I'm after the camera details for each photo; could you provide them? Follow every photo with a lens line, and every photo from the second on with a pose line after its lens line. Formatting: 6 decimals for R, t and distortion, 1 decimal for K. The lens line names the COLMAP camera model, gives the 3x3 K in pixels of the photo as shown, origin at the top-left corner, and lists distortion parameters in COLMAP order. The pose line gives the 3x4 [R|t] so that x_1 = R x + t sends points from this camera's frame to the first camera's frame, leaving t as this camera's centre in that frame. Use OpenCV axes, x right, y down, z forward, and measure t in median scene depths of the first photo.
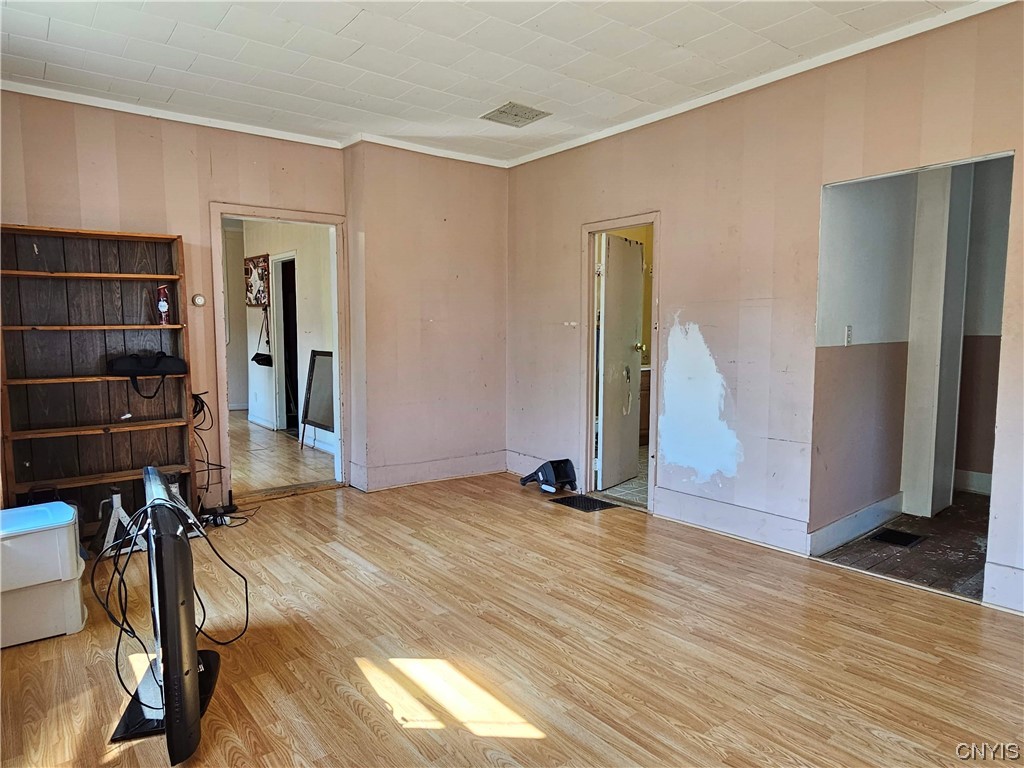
lens RADIAL K [[653.8, 0, 506.3], [0, 653.8, 390.2], [0, 0, 1]] dist [0.015468, -0.004619]
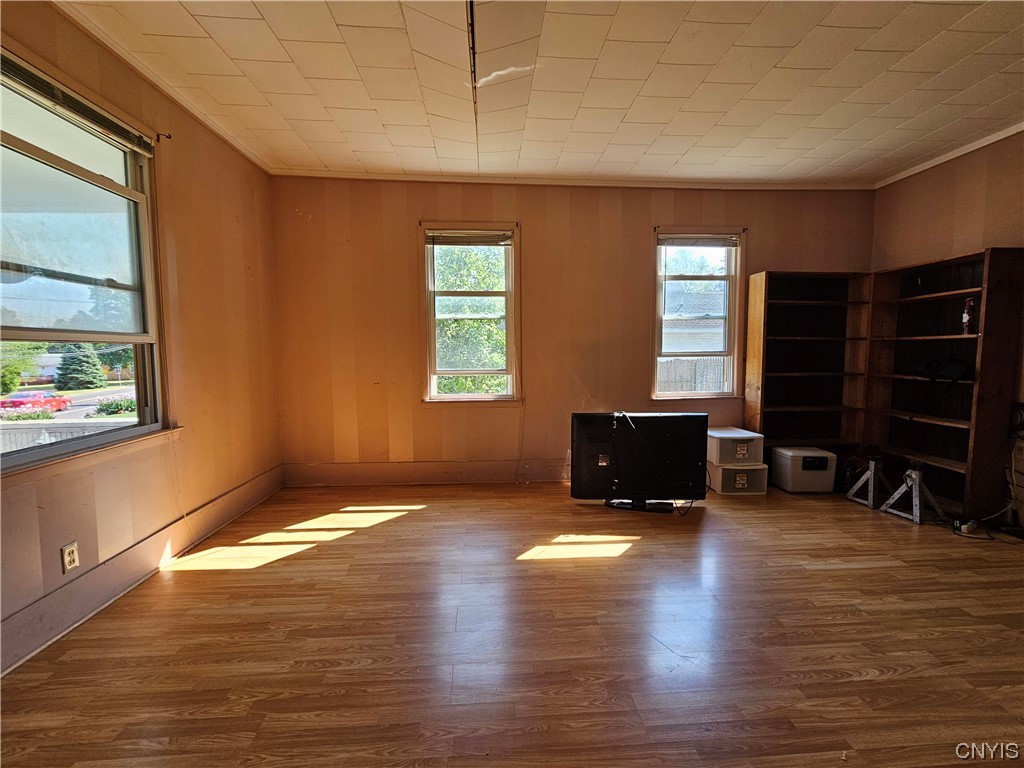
lens RADIAL K [[454.8, 0, 512.1], [0, 454.8, 383.0], [0, 0, 1]] dist [-0.001326, 0.001765]
pose [[-0.571471, 0.067638, -0.817830, 0.588583], [-0.071630, 0.988682, 0.131820, -0.071871], [0.817490, 0.133912, -0.560158, 0.894735]]
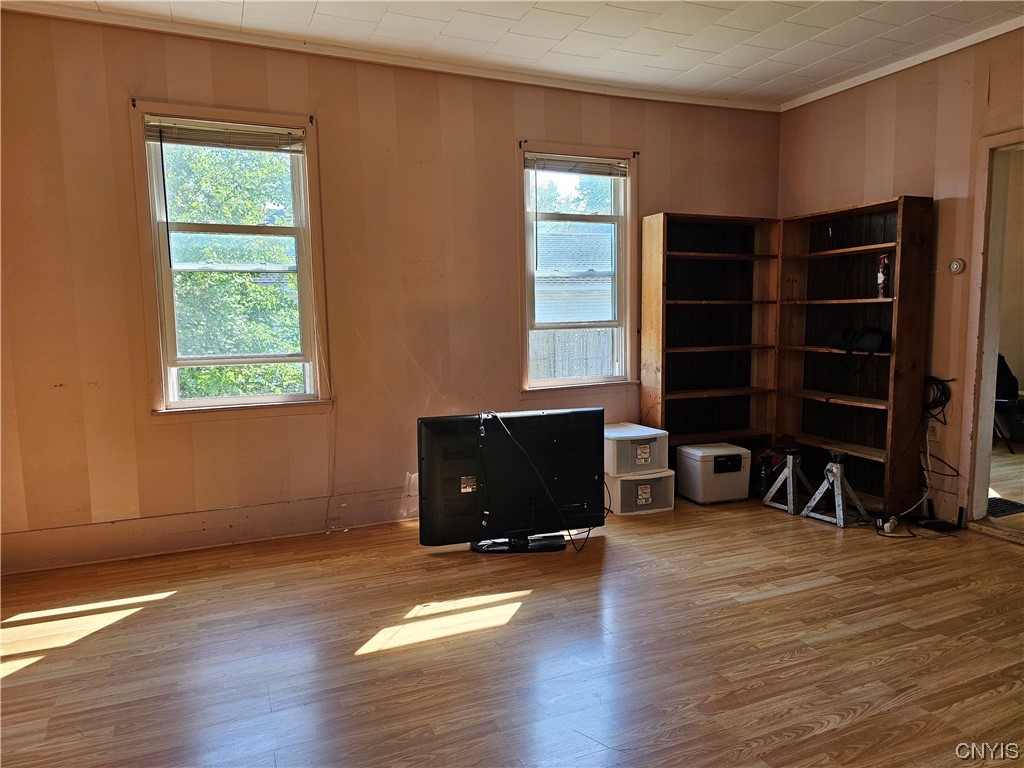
lens RADIAL K [[686.5, 0, 519.0], [0, 686.5, 377.9], [0, 0, 1]] dist [0.052830, -0.045192]
pose [[-0.261874, 0.100297, -0.959876, 0.612873], [-0.077597, 0.989177, 0.124528, -0.077084], [0.961977, 0.107094, -0.251257, 0.840399]]
